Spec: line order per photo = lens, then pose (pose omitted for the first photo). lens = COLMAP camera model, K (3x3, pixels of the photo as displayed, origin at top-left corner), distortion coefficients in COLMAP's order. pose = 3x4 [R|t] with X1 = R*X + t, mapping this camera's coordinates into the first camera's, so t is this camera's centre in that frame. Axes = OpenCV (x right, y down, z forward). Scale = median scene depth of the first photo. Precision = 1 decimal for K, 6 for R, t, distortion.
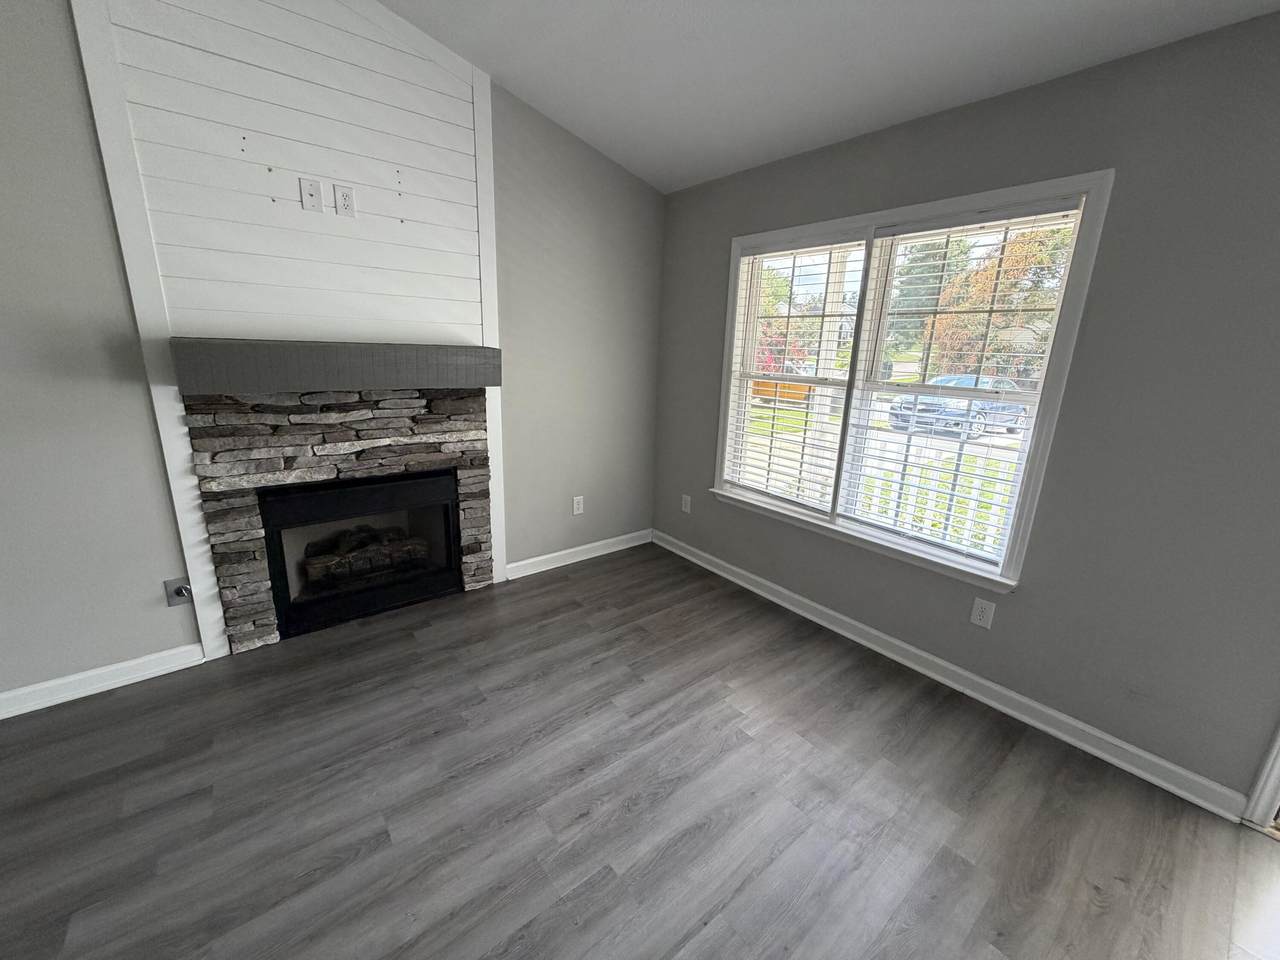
lens RADIAL K [[506.8, 0, 640.0], [0, 506.8, 480.0], [0, 0, 1]] dist [-0.000489, 0.000109]
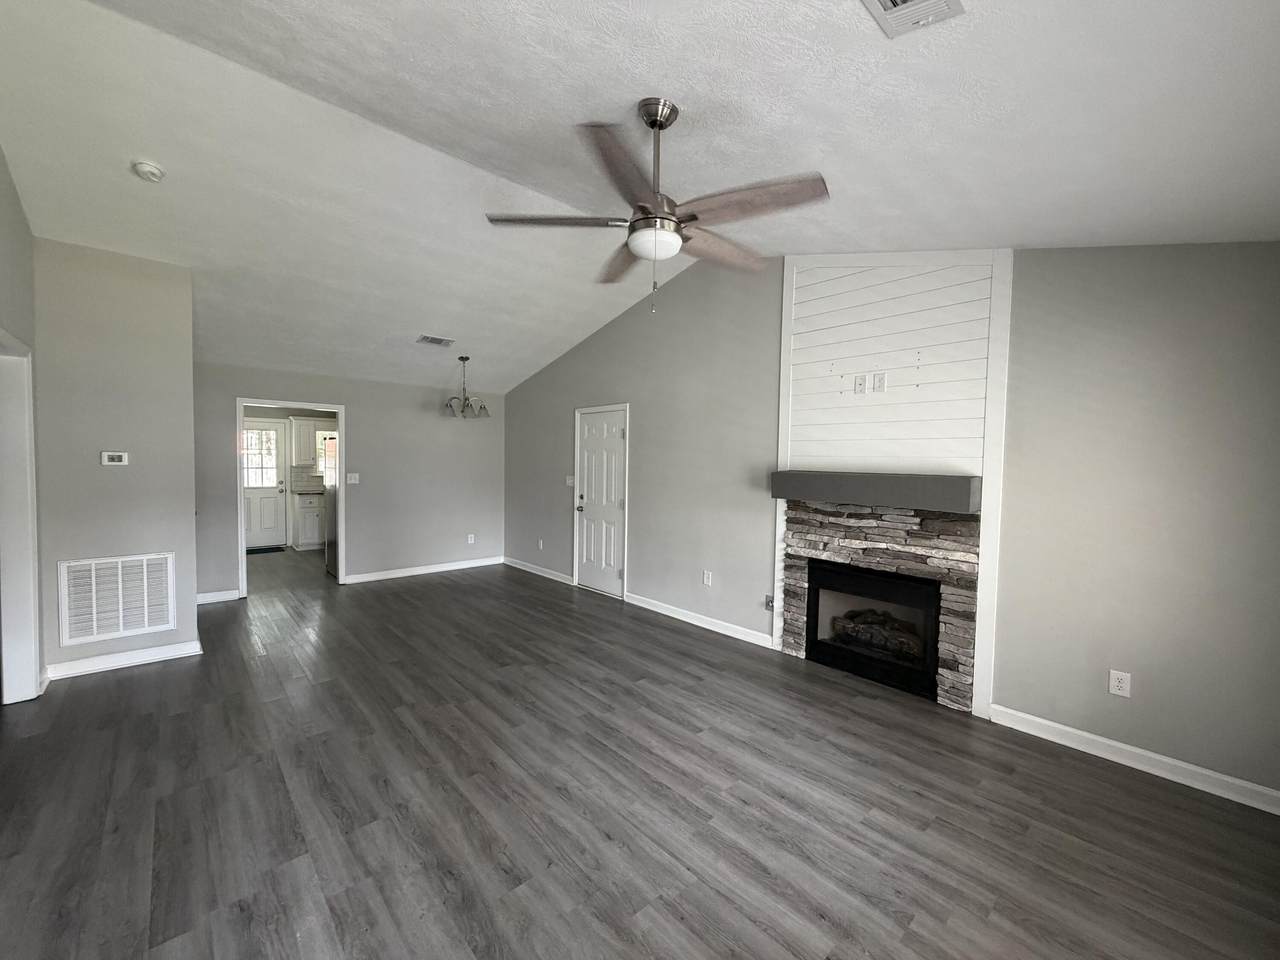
lens RADIAL K [[506.8, 0, 640.0], [0, 506.8, 480.0], [0, 0, 1]] dist [-0.000489, 0.000109]
pose [[0.075812, 0.006922, -0.997098, 0.838560], [-0.269993, 0.962763, -0.013844, -0.055111], [0.959873, 0.270259, 0.074858, 0.267452]]
